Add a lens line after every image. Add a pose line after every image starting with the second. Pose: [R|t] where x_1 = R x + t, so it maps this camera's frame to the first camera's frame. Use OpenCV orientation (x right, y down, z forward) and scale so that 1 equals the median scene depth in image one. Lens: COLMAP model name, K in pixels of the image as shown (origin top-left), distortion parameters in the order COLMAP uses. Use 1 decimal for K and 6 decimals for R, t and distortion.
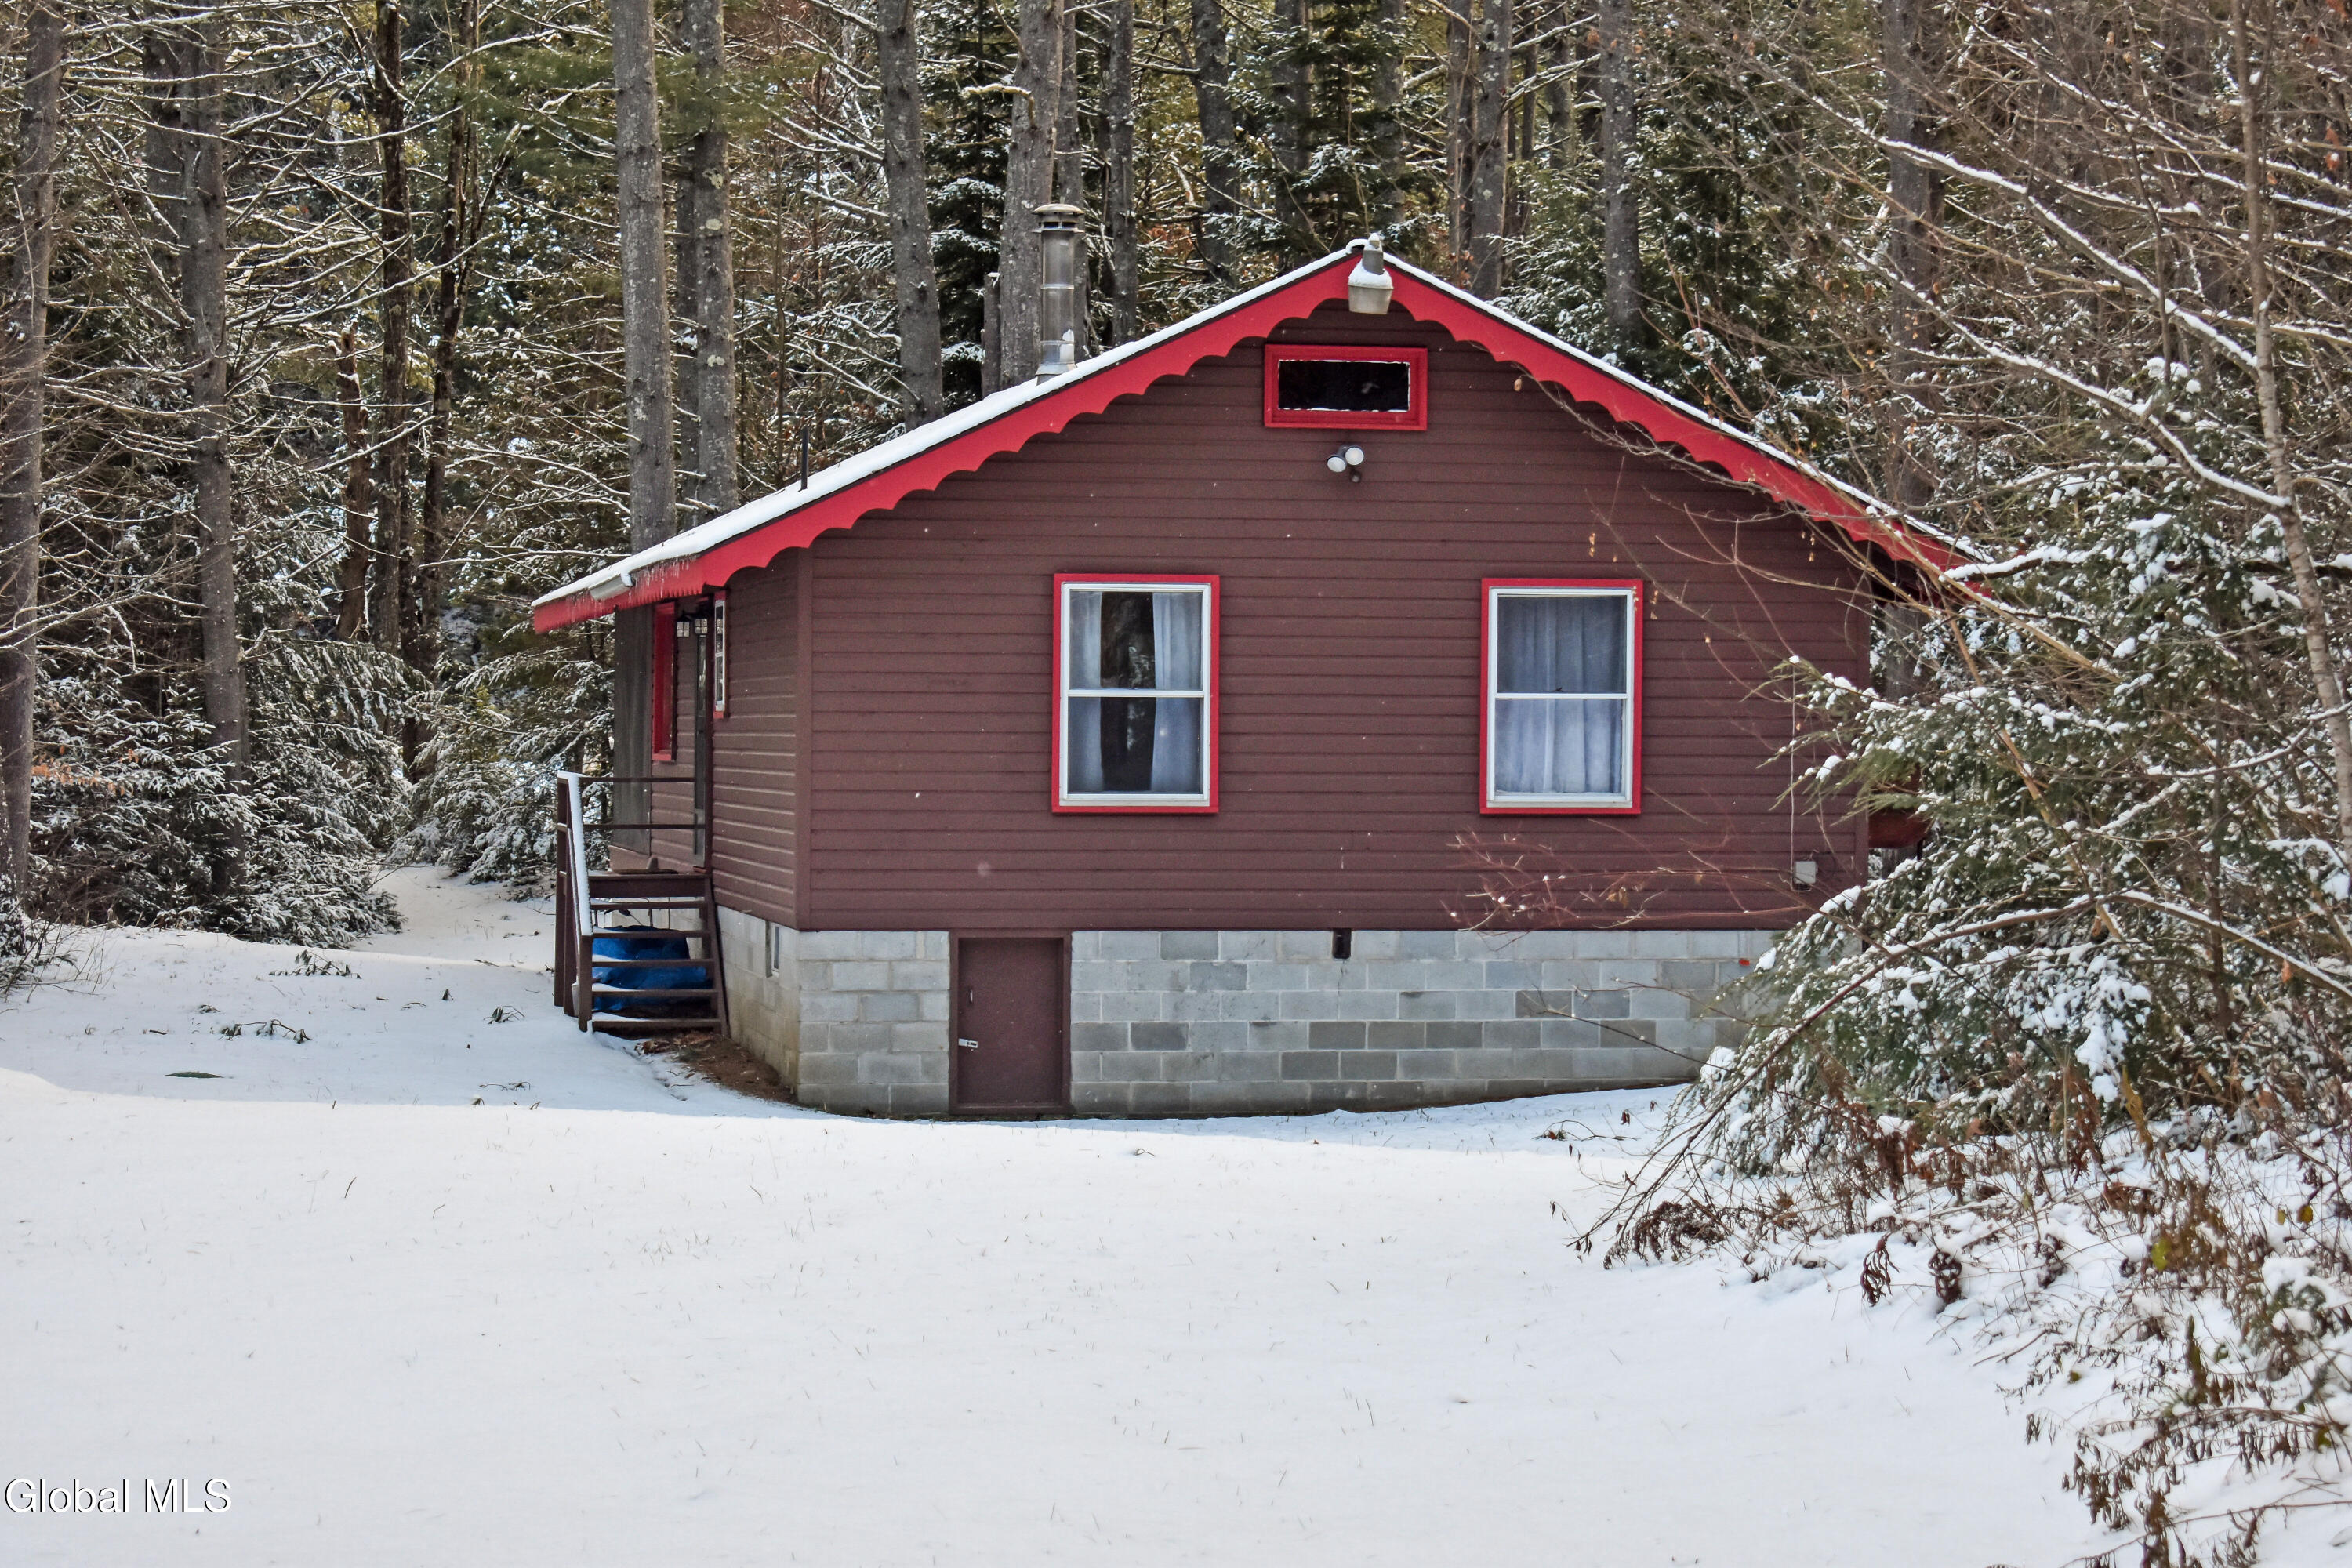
lens RADIAL K [[5450.8, 0, 1171.2], [0, 5450.8, 779.5], [0, 0, 1]] dist [0.058561, 0.000000]
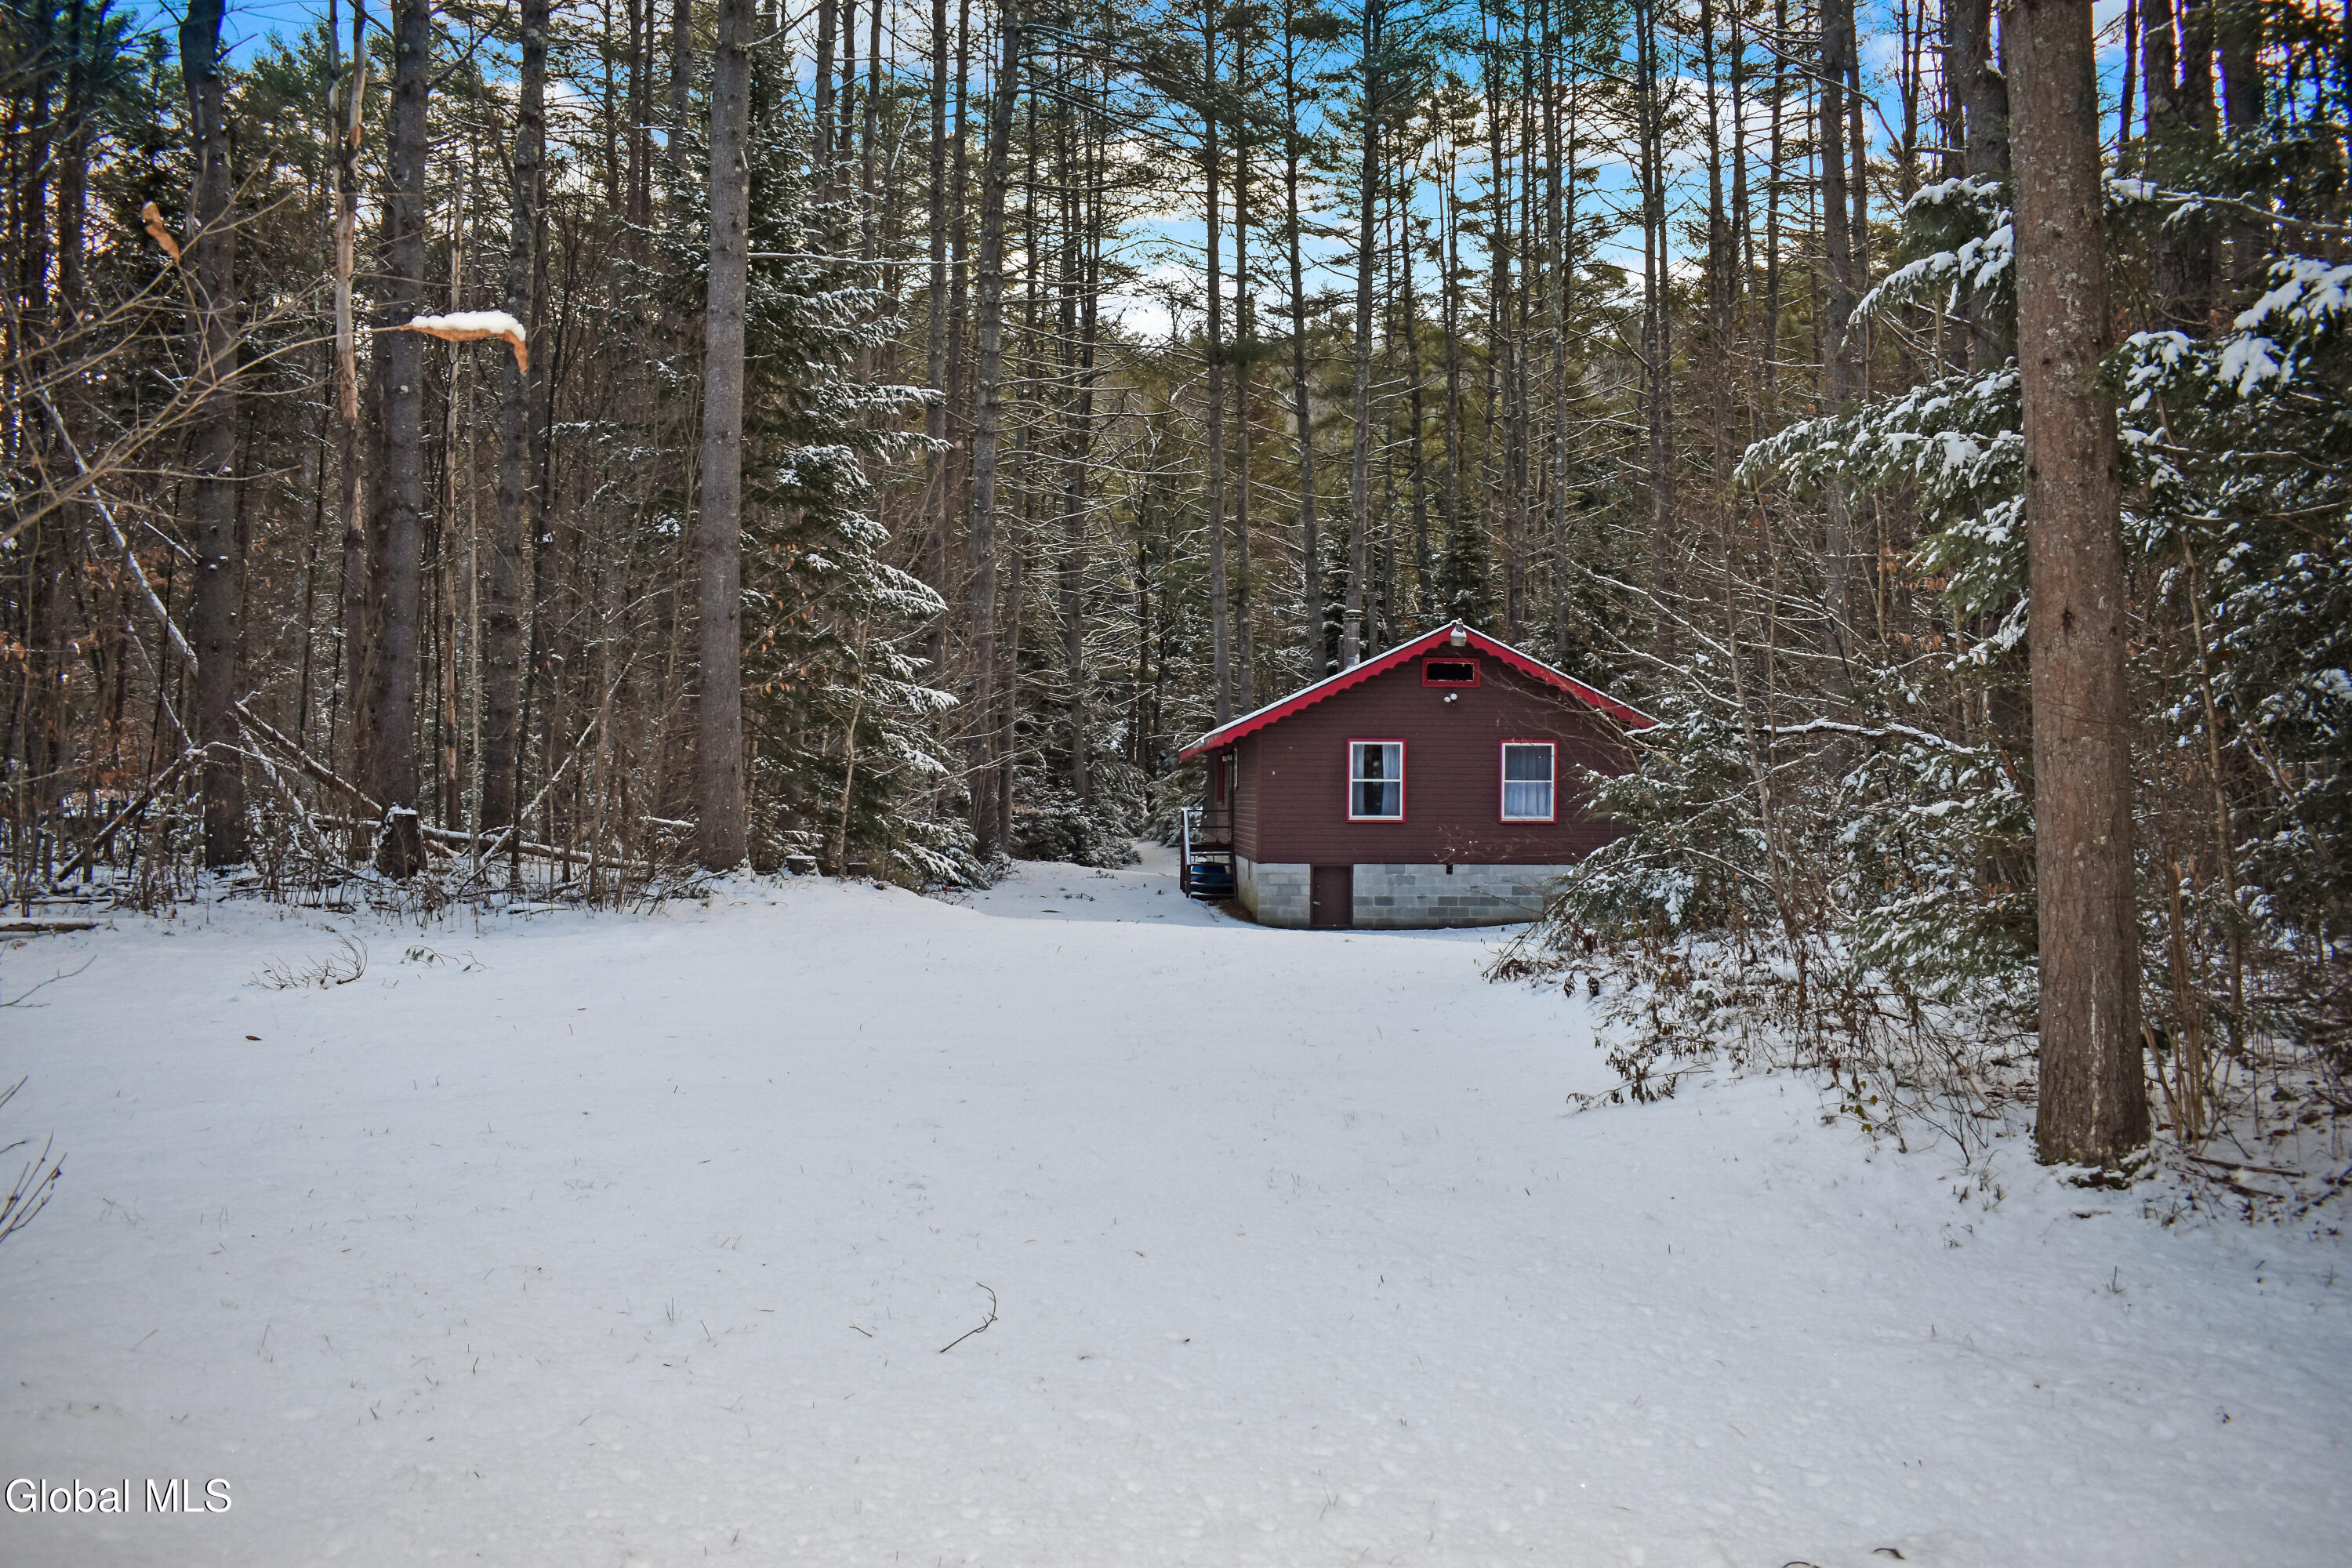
lens RADIAL K [[1878.4, 0, 1182.3], [0, 1878.4, 787.8], [0, 0, 1]] dist [-0.070609, 0.009926]
pose [[0.991420, 0.000325, -0.130716, 0.021041], [-0.002127, 0.999905, -0.013649, 0.001660], [0.130699, 0.013810, 0.991326, 0.015580]]
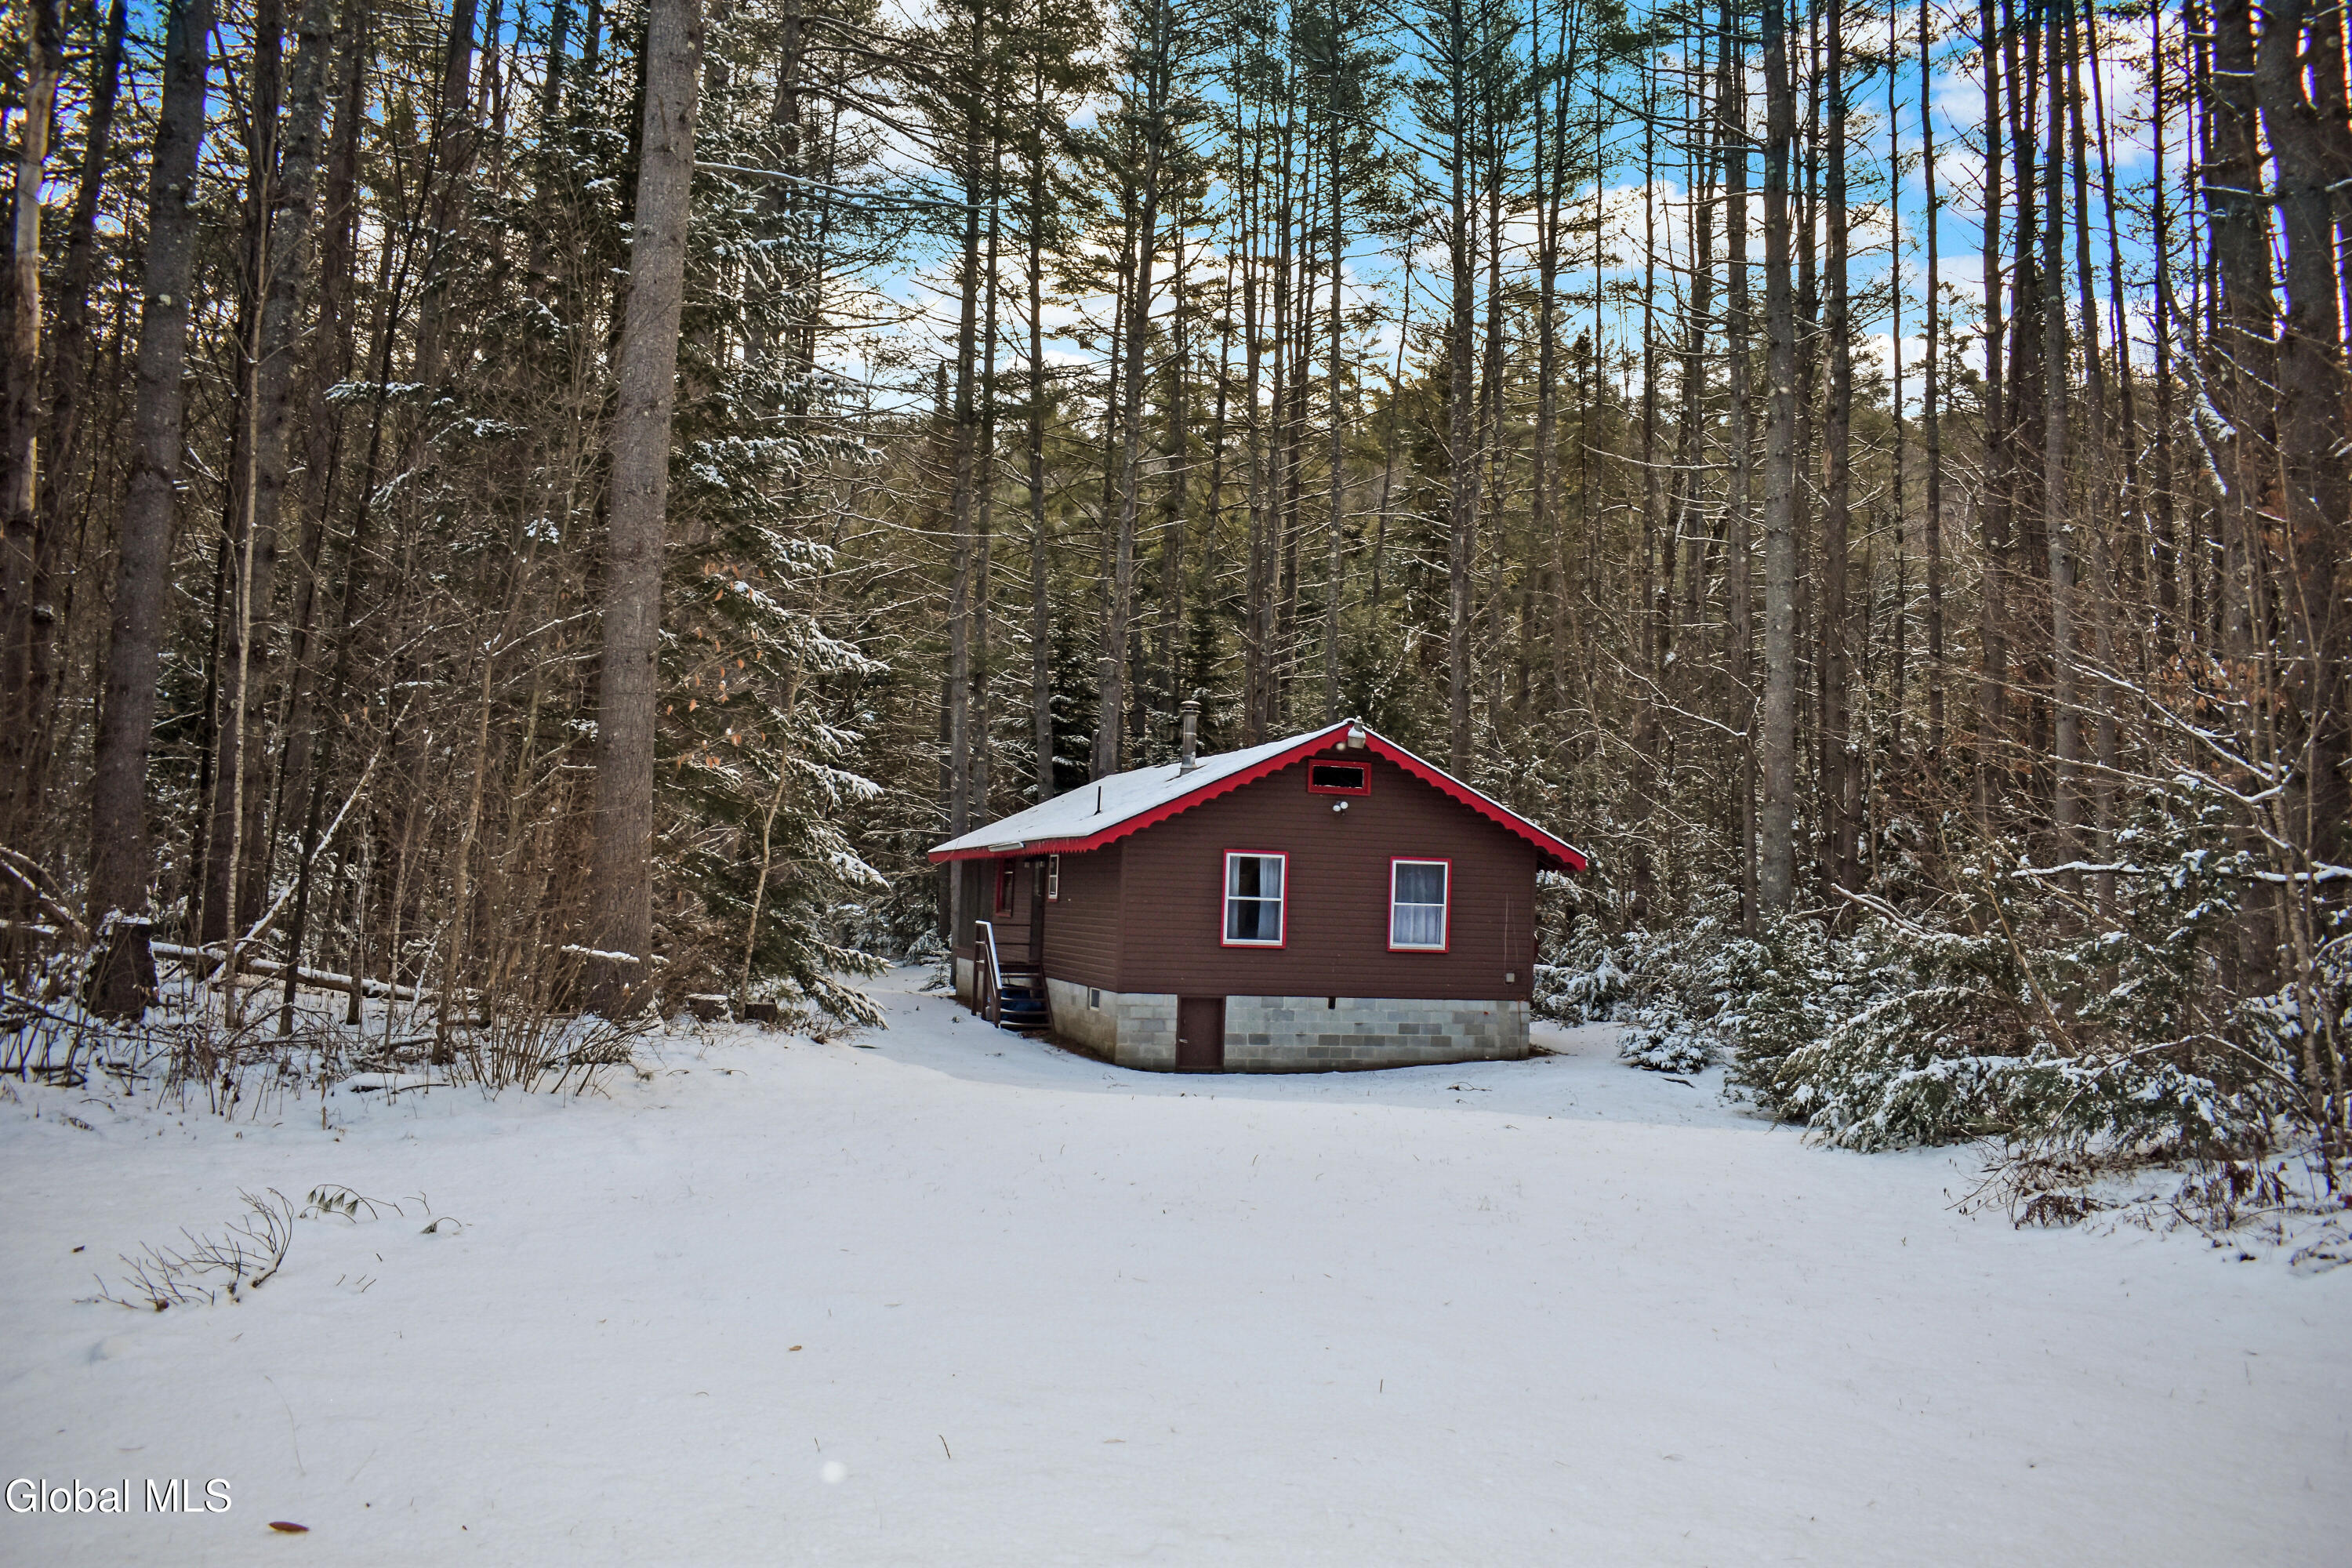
lens RADIAL K [[1878.4, 0, 1186.6], [0, 1878.4, 788.6], [0, 0, 1]] dist [-0.070609, 0.009926]
pose [[0.994067, 0.035638, 0.102767, -0.123935], [-0.028620, 0.997208, -0.068971, -0.006007], [-0.104938, 0.065620, 0.992311, 0.159903]]
